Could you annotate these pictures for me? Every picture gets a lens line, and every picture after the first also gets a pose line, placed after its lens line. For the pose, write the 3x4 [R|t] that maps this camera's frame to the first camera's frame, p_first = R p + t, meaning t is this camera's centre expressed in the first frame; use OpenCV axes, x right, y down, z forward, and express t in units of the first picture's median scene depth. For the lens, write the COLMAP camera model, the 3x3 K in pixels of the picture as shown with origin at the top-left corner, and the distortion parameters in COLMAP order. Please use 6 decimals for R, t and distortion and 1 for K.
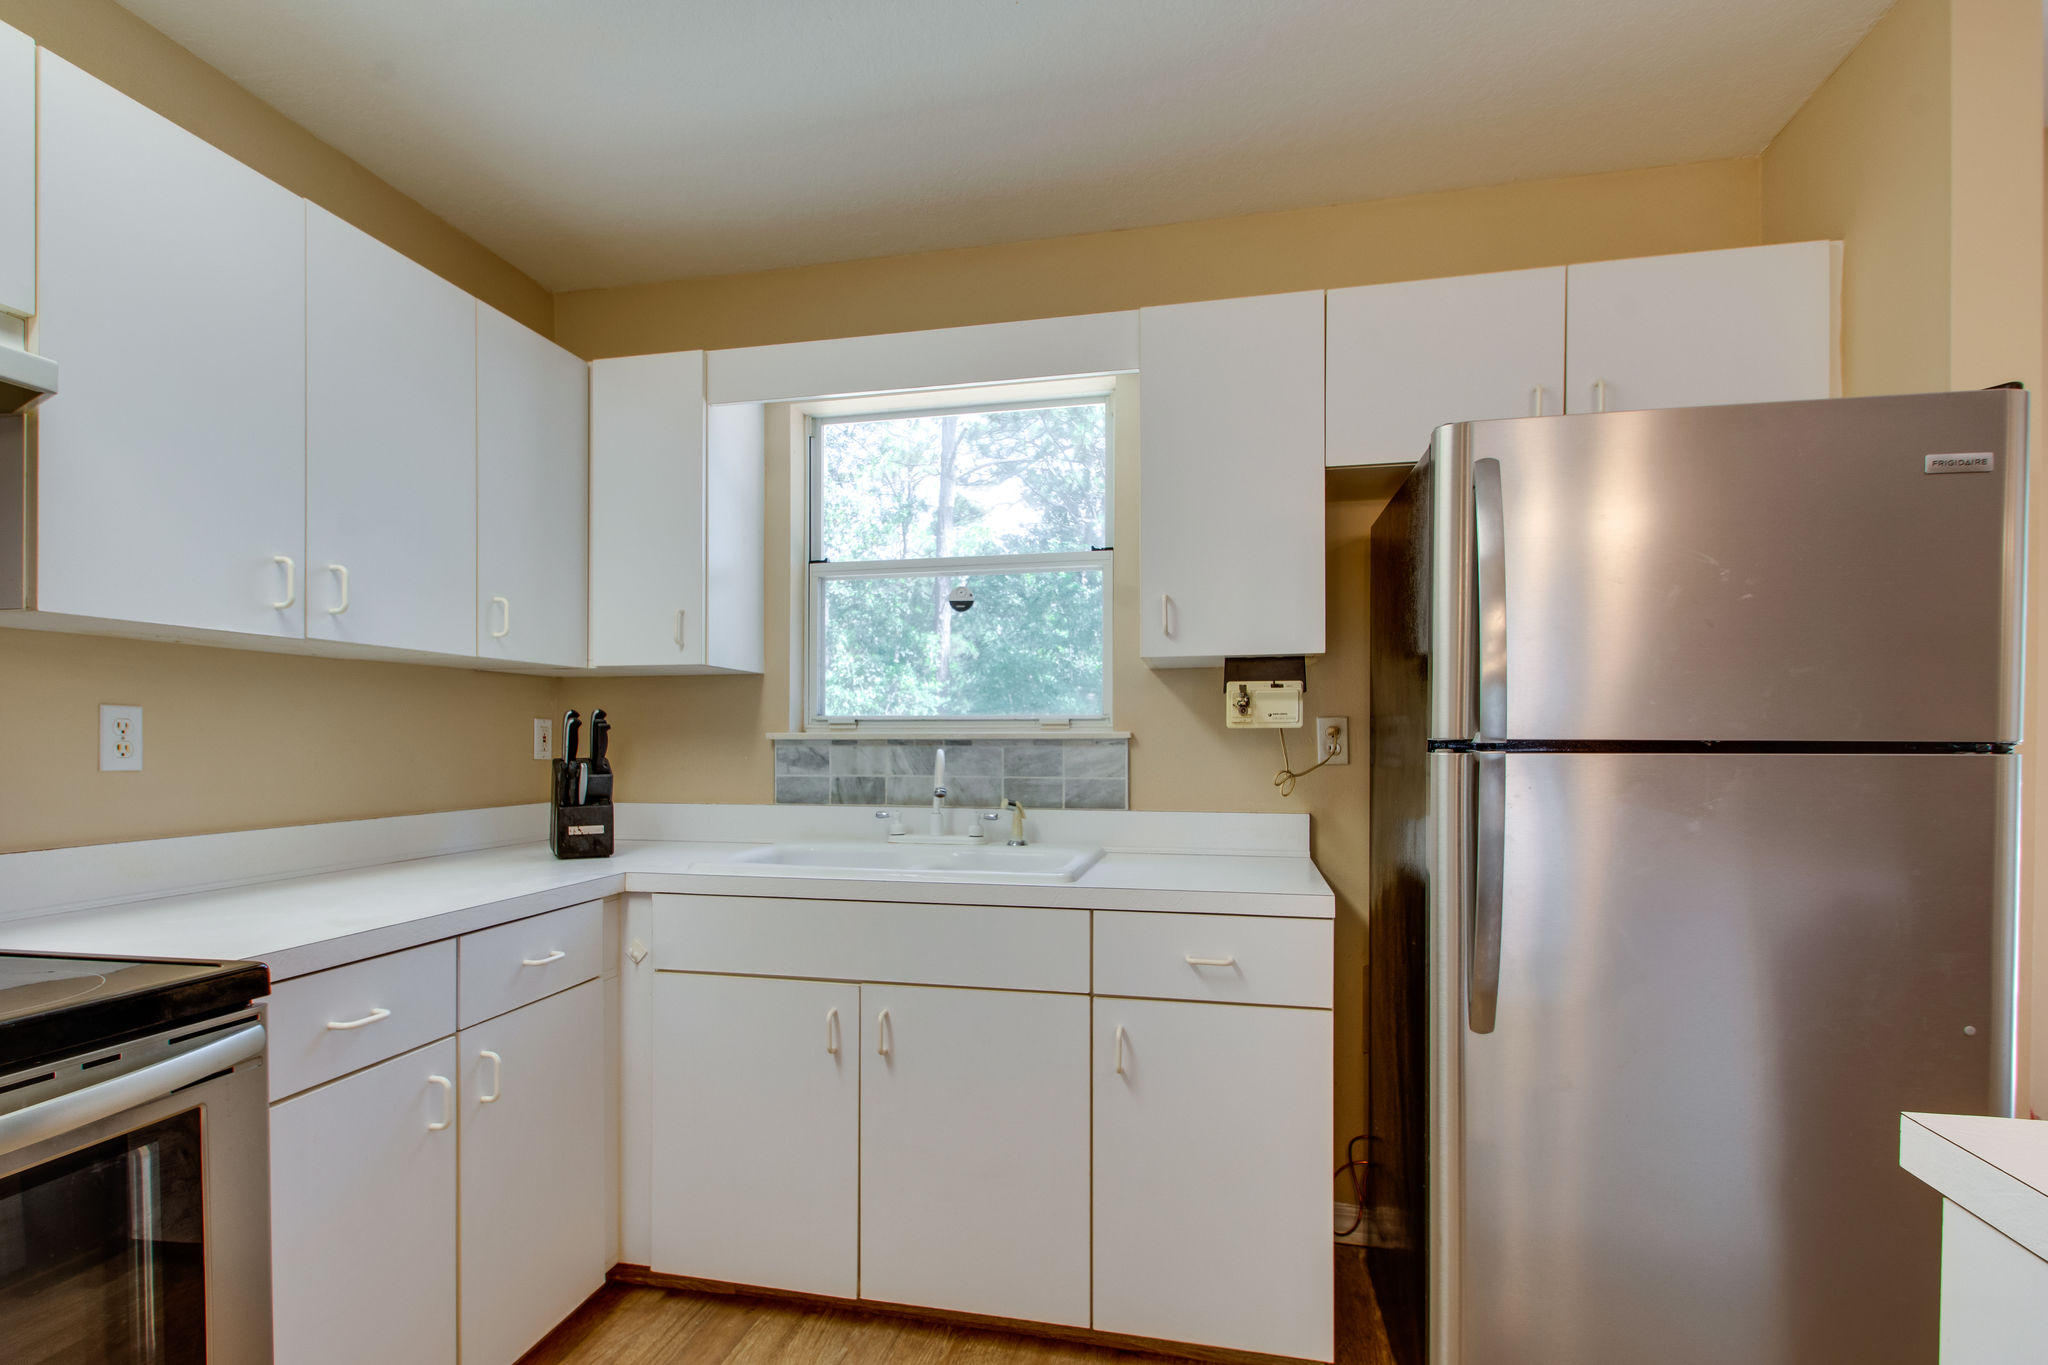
lens RADIAL K [[1023.2, 0, 987.2], [0, 1023.2, 737.2], [0, 0, 1]] dist [0.015559, -0.000733]
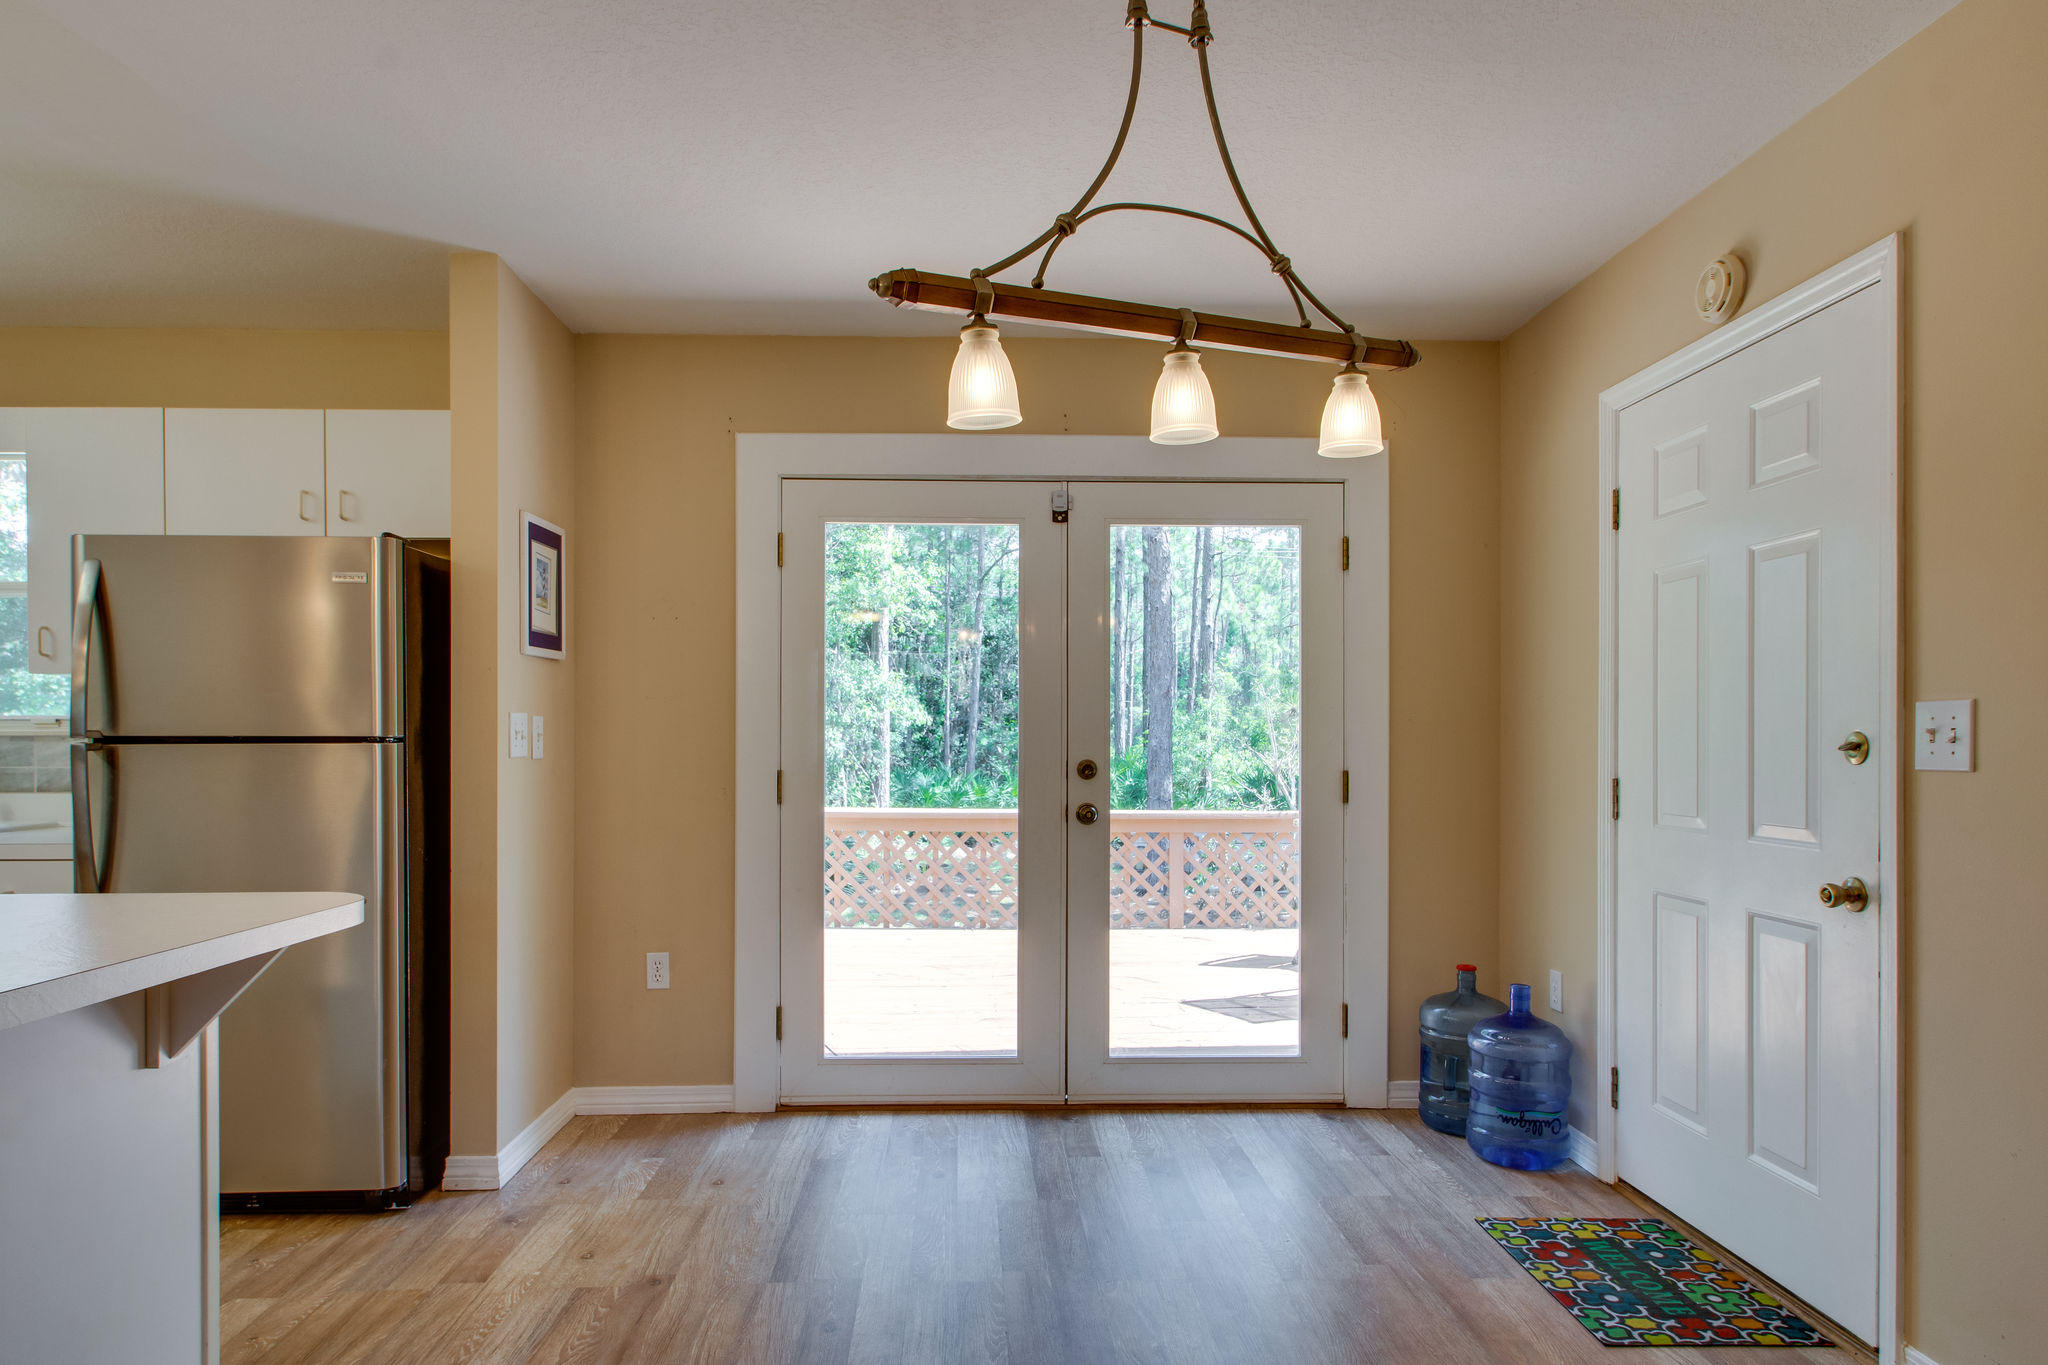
lens RADIAL K [[1228.3, 0, 1006.5], [0, 1228.3, 749.4], [0, 0, 1]] dist [-0.000867, -0.002256]
pose [[0.966115, -0.005176, 0.258060, 0.842841], [0.001488, 0.999894, 0.014484, -0.001502], [-0.258107, -0.013609, 0.966020, -0.746473]]
